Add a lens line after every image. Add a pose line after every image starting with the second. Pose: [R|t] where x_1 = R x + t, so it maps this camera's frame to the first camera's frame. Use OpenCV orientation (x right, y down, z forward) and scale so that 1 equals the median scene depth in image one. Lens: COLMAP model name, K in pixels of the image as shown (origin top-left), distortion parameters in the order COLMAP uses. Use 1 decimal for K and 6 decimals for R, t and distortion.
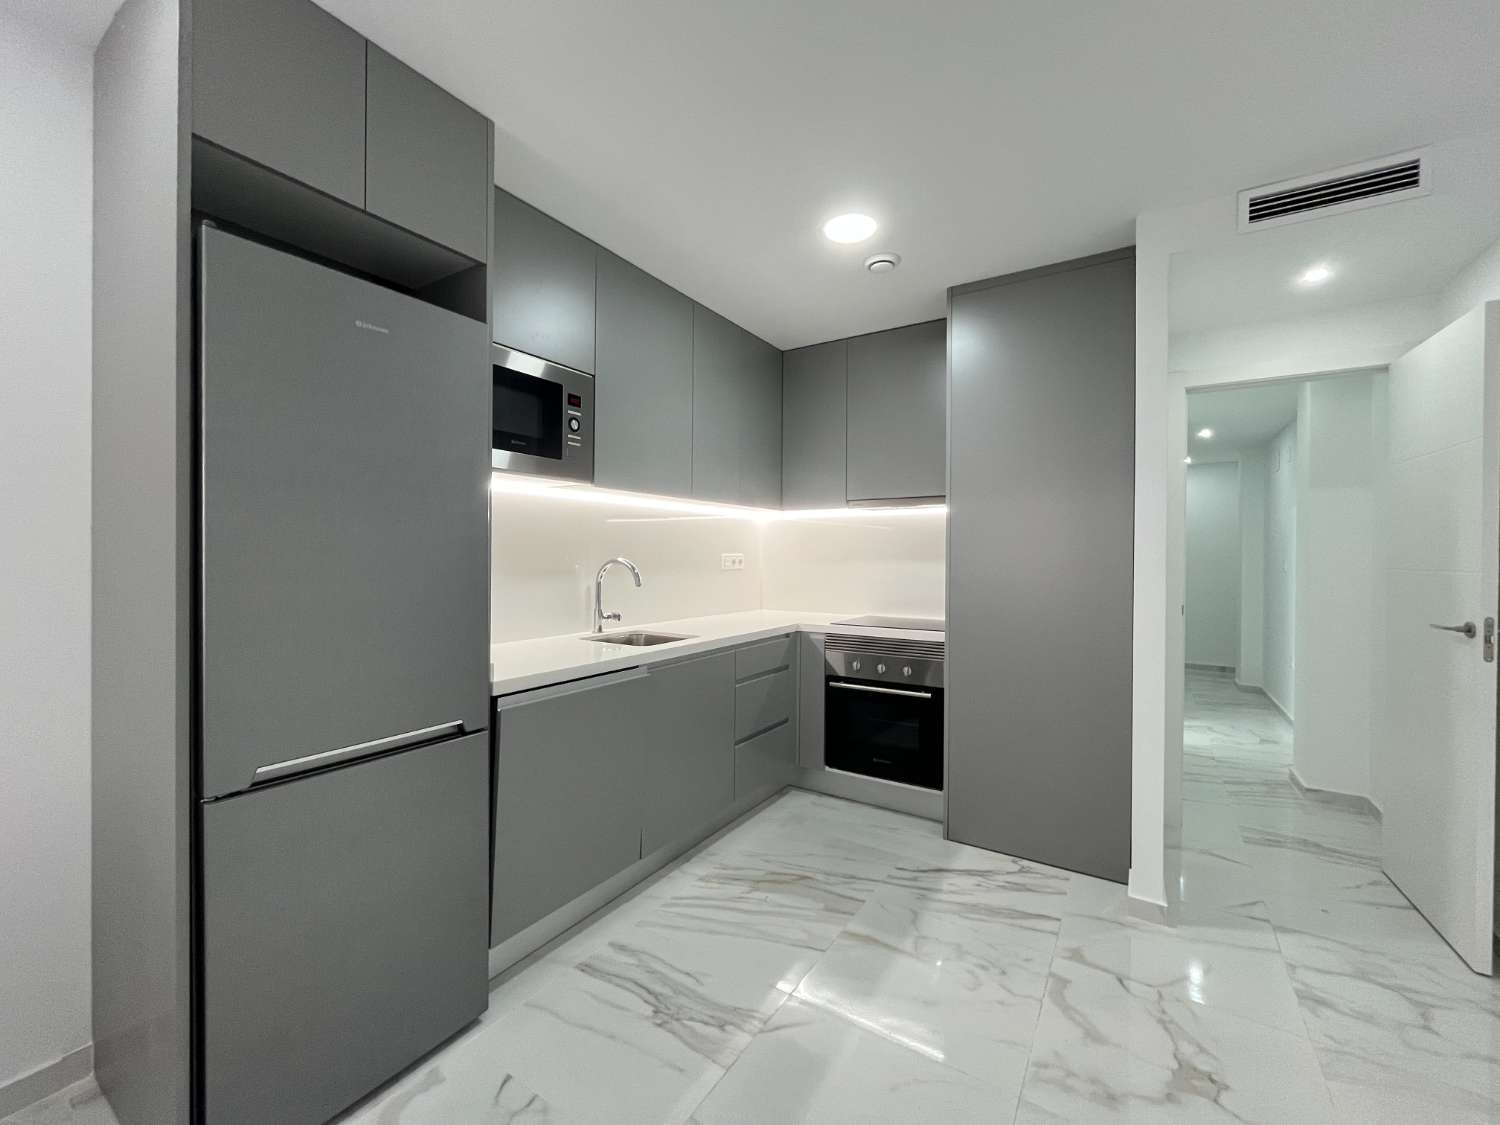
lens RADIAL K [[611.6, 0, 749.6], [0, 611.6, 560.4], [0, 0, 1]] dist [-0.003381, 0.001109]
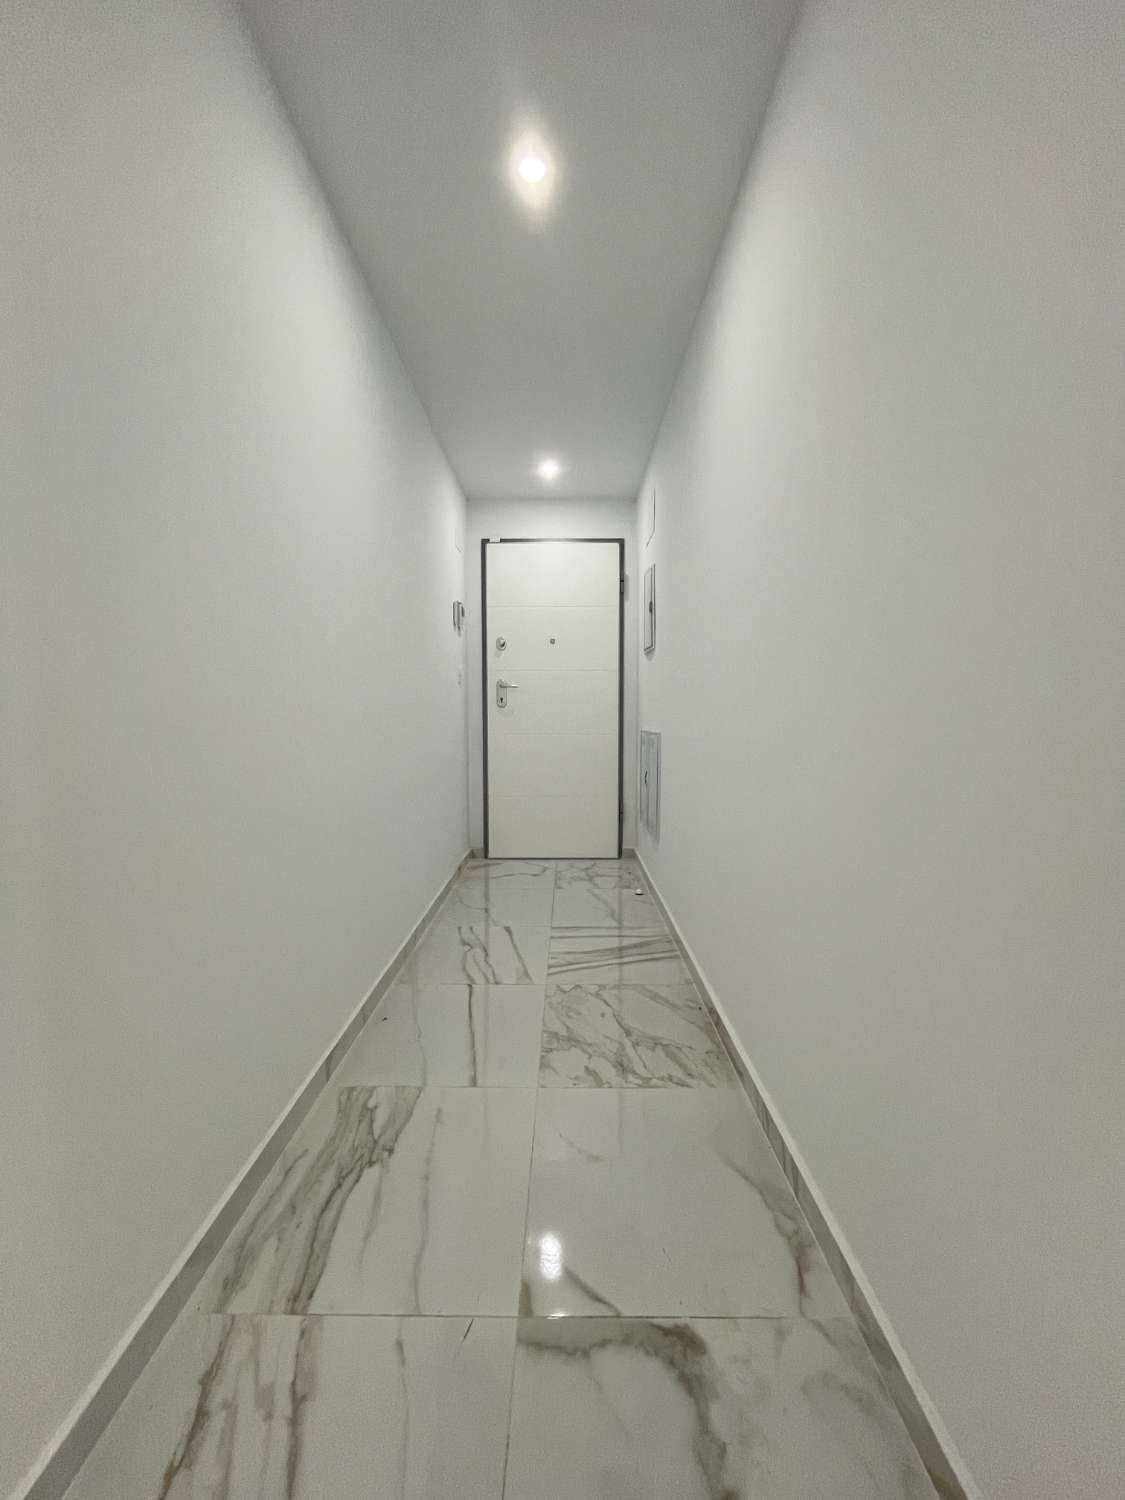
lens RADIAL K [[611.6, 0, 563.2], [0, 611.6, 751.0], [0, 0, 1]] dist [-0.003381, 0.001109]
pose [[-0.539532, -0.051651, 0.840379, -0.683544], [0.006909, 0.997811, 0.065763, 0.120698], [-0.841937, 0.041287, -0.537995, 0.888909]]
